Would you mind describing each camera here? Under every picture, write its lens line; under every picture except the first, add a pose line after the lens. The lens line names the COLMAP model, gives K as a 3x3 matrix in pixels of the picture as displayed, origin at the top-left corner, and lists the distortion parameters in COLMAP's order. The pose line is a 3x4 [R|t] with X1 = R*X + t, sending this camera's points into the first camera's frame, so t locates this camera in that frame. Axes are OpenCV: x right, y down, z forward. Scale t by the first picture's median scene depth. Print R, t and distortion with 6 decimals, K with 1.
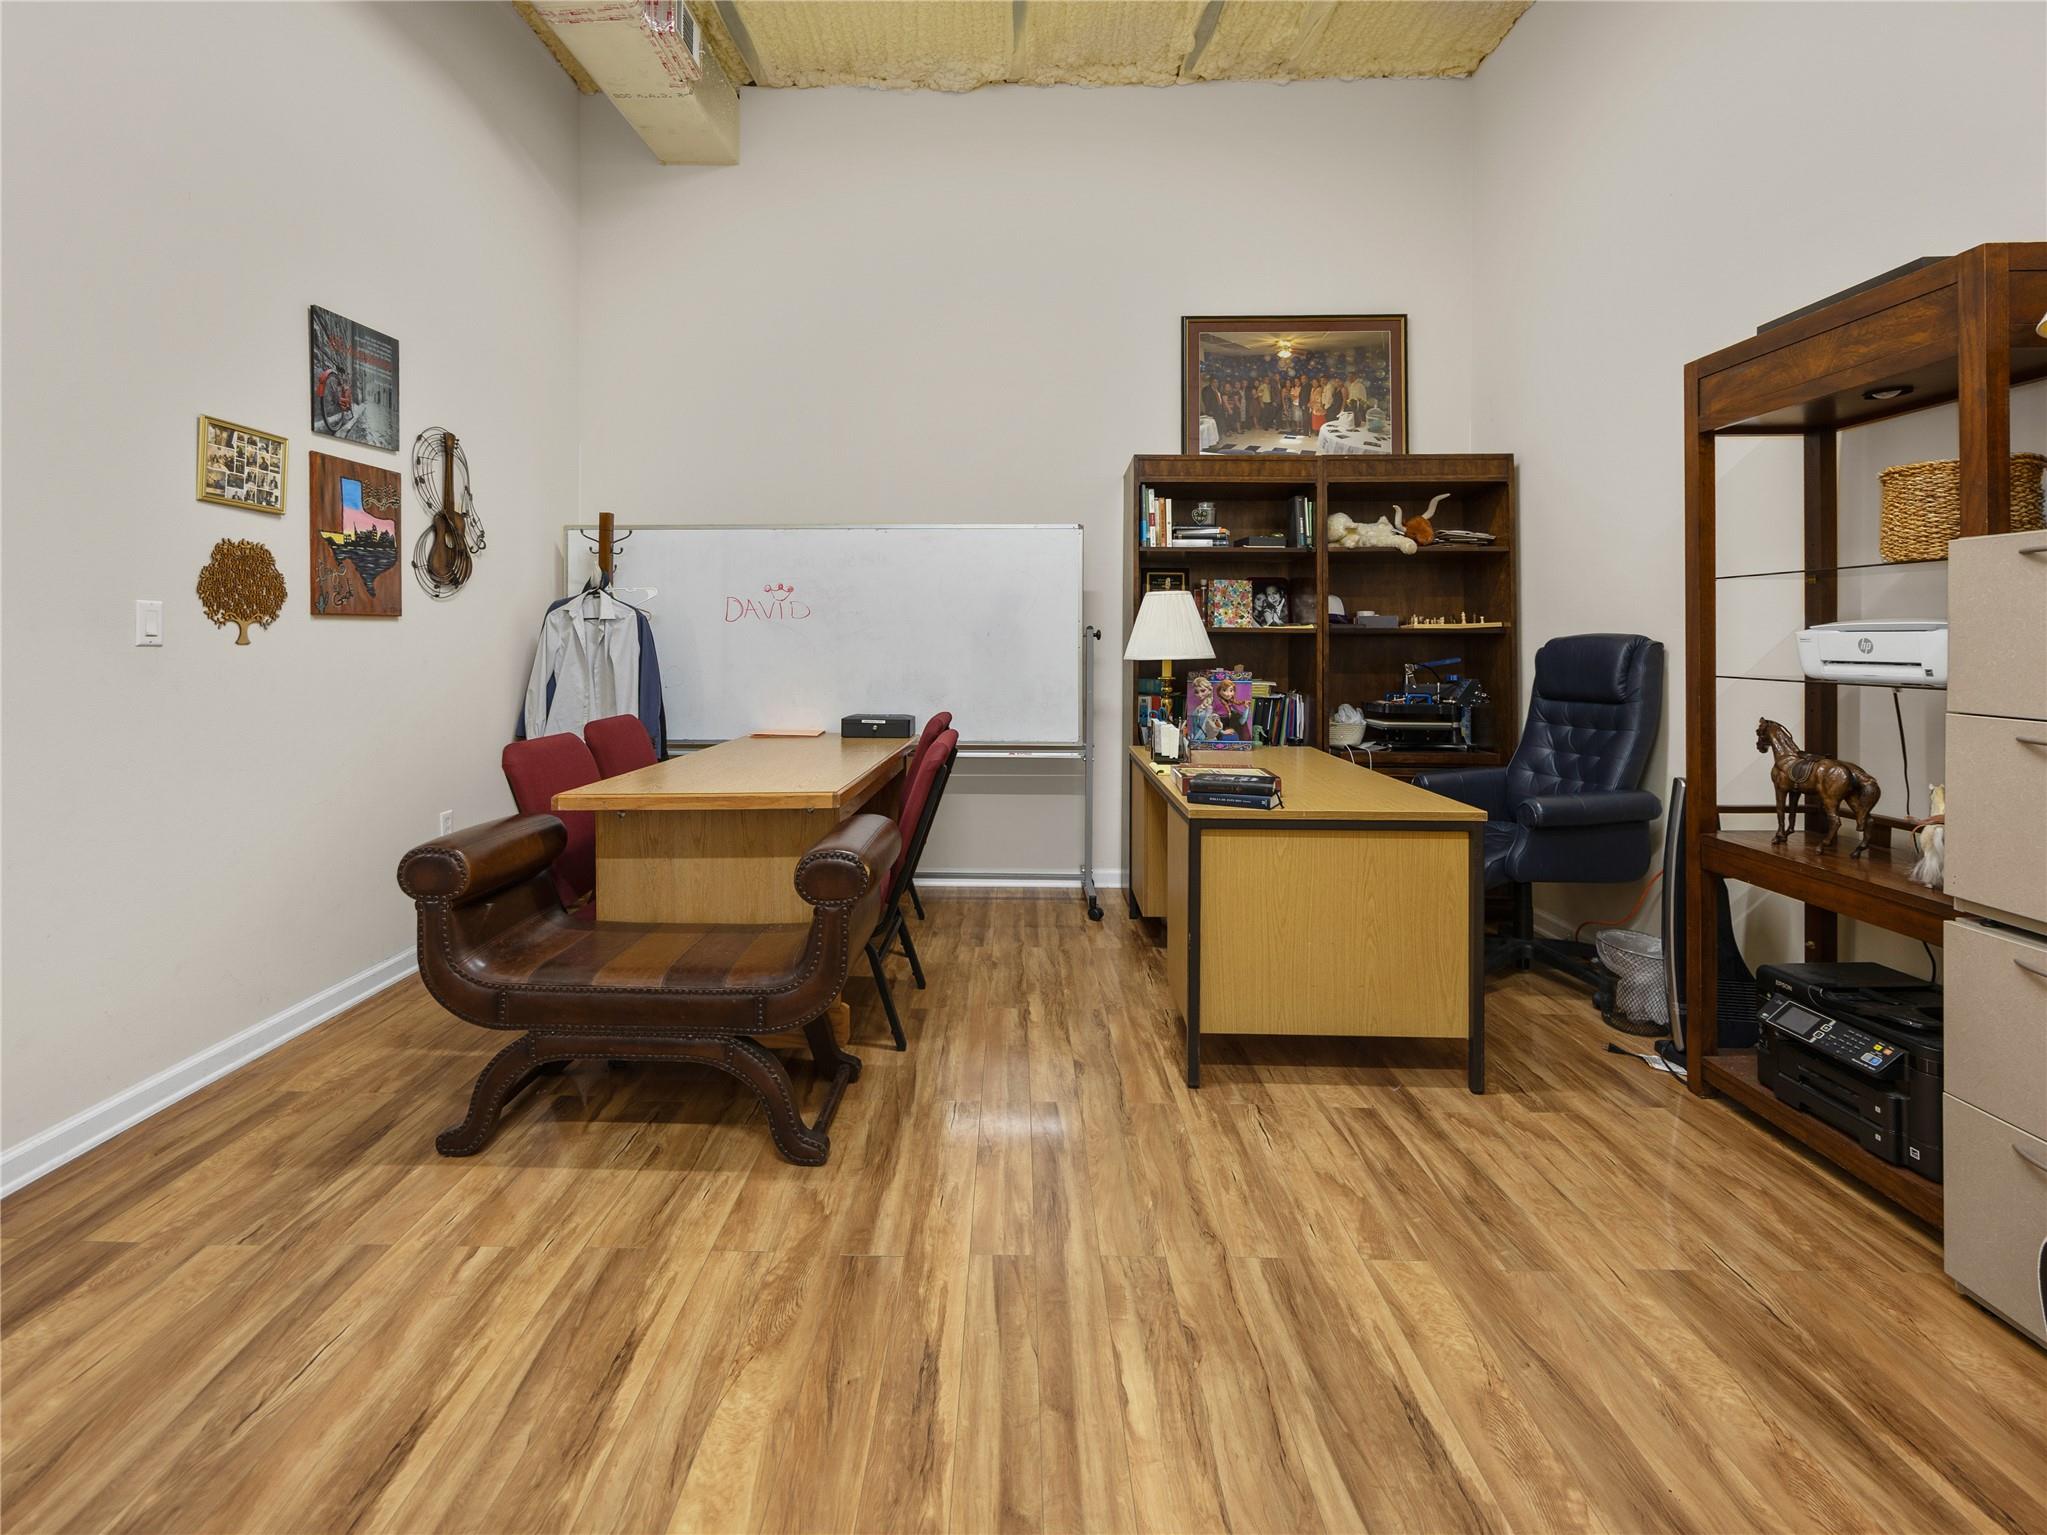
lens RADIAL K [[849.0, 0, 1023.5], [0, 849.0, 767.5], [0, 0, 1]] dist [0.000171, -0.000007]
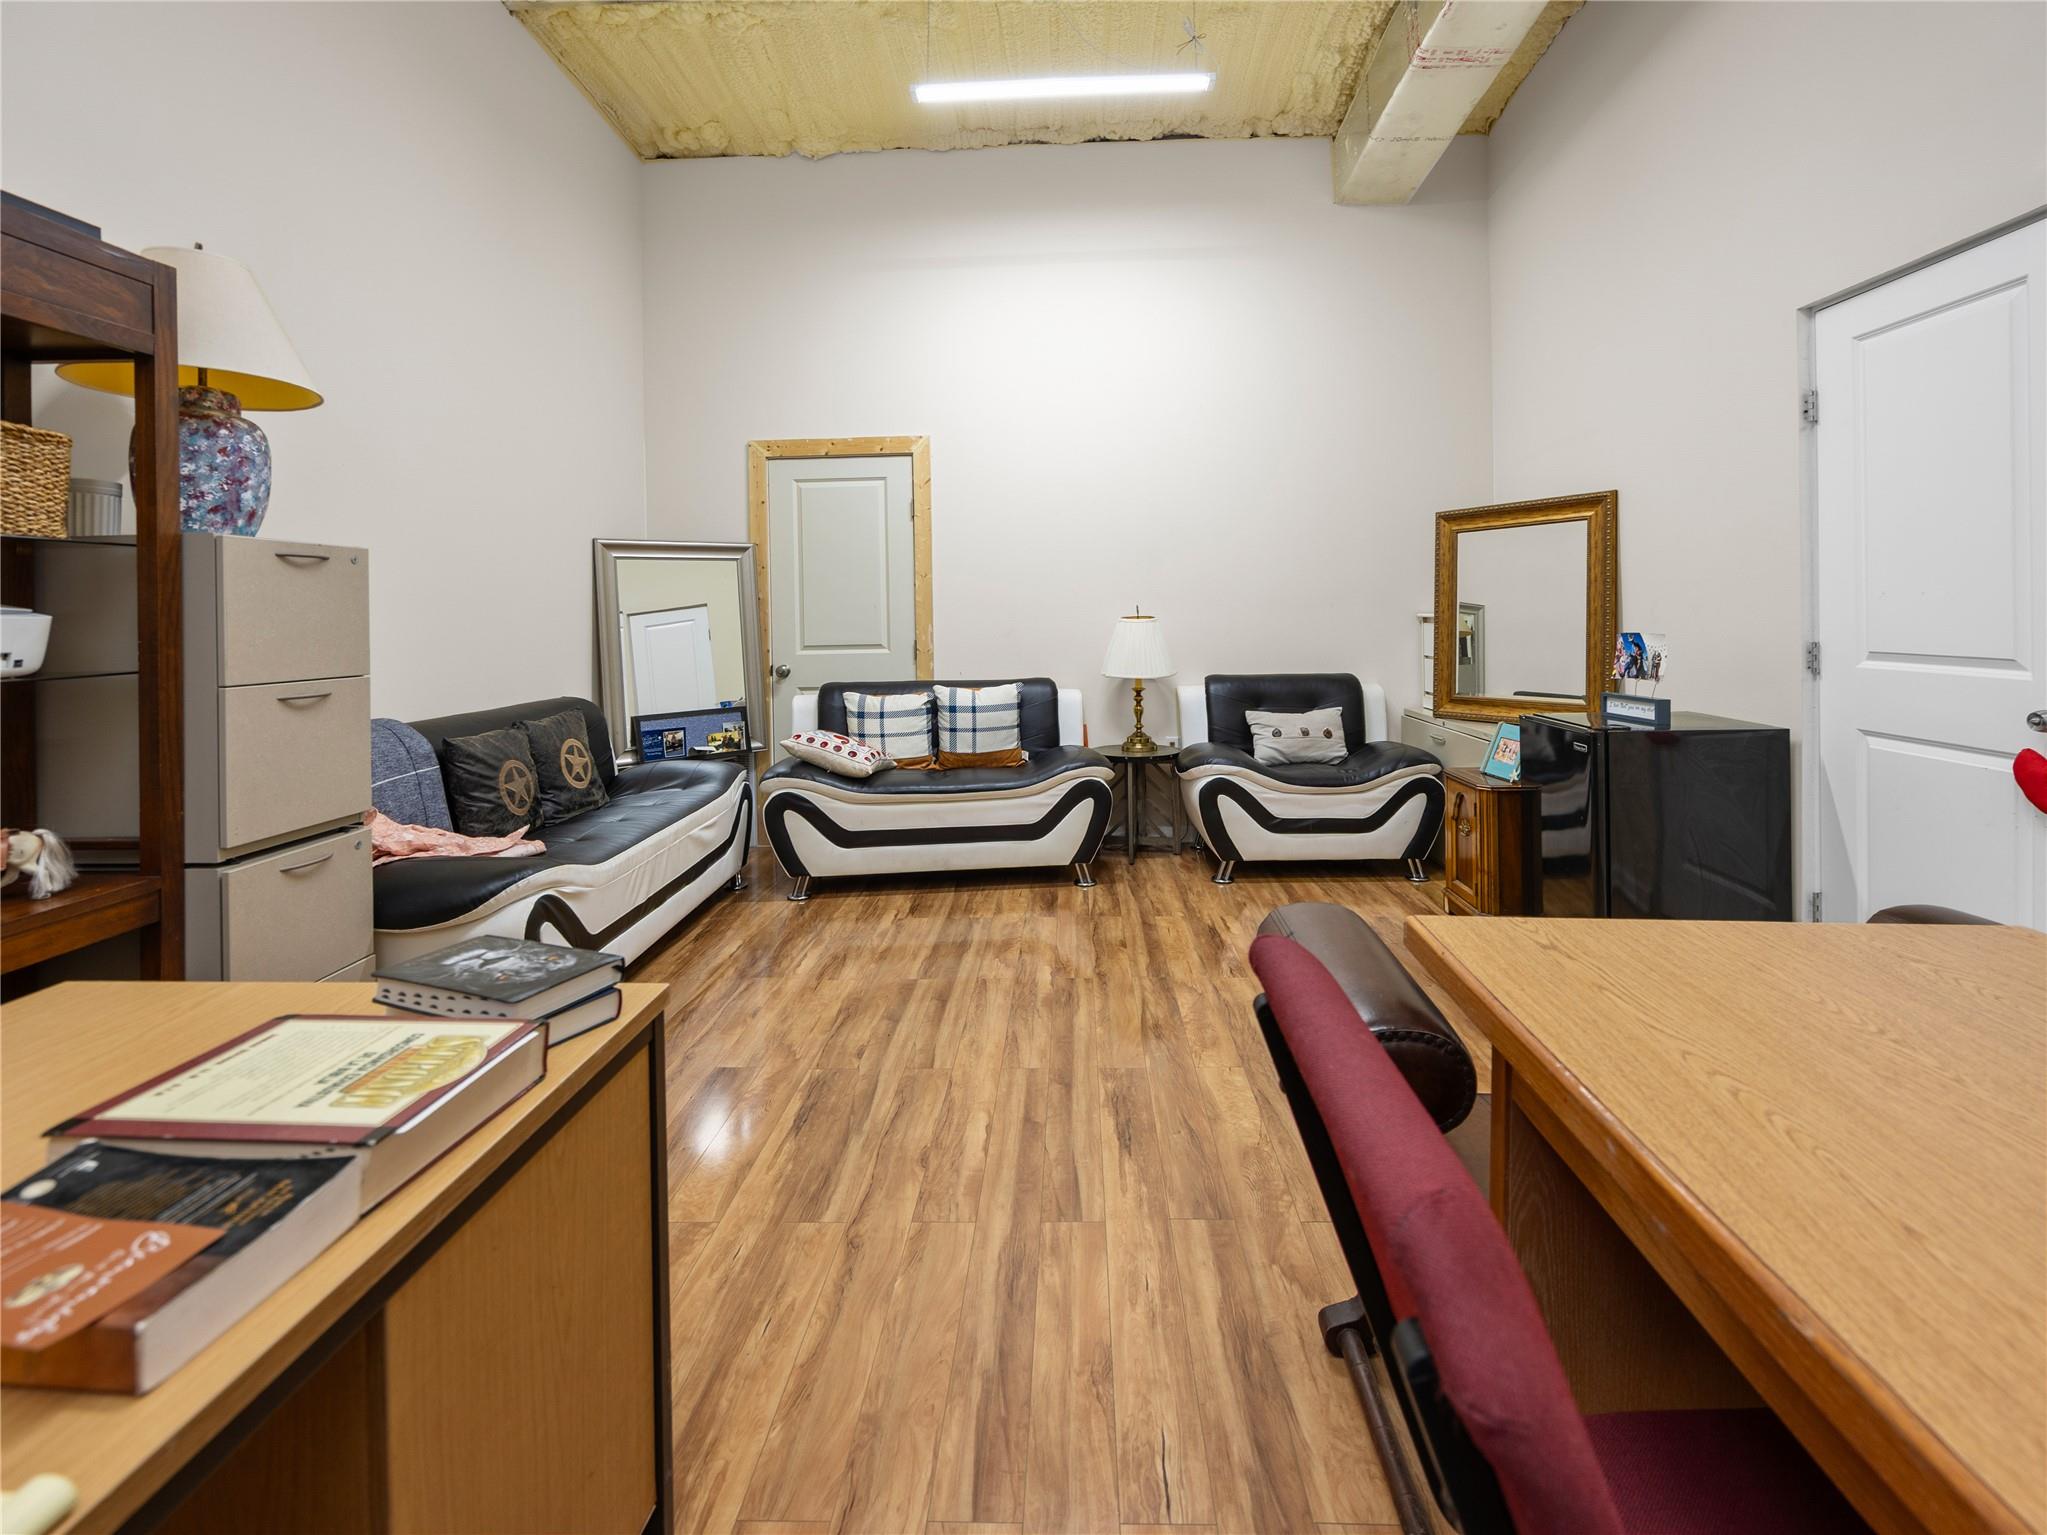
lens RADIAL K [[849.0, 0, 1023.5], [0, 849.0, 767.5], [0, 0, 1]] dist [0.000171, -0.000007]
pose [[-0.997404, 0.006853, 0.071687, -0.044360], [0.030176, 0.943624, 0.329640, -0.277925], [-0.065386, 0.330947, -0.941381, 1.850131]]
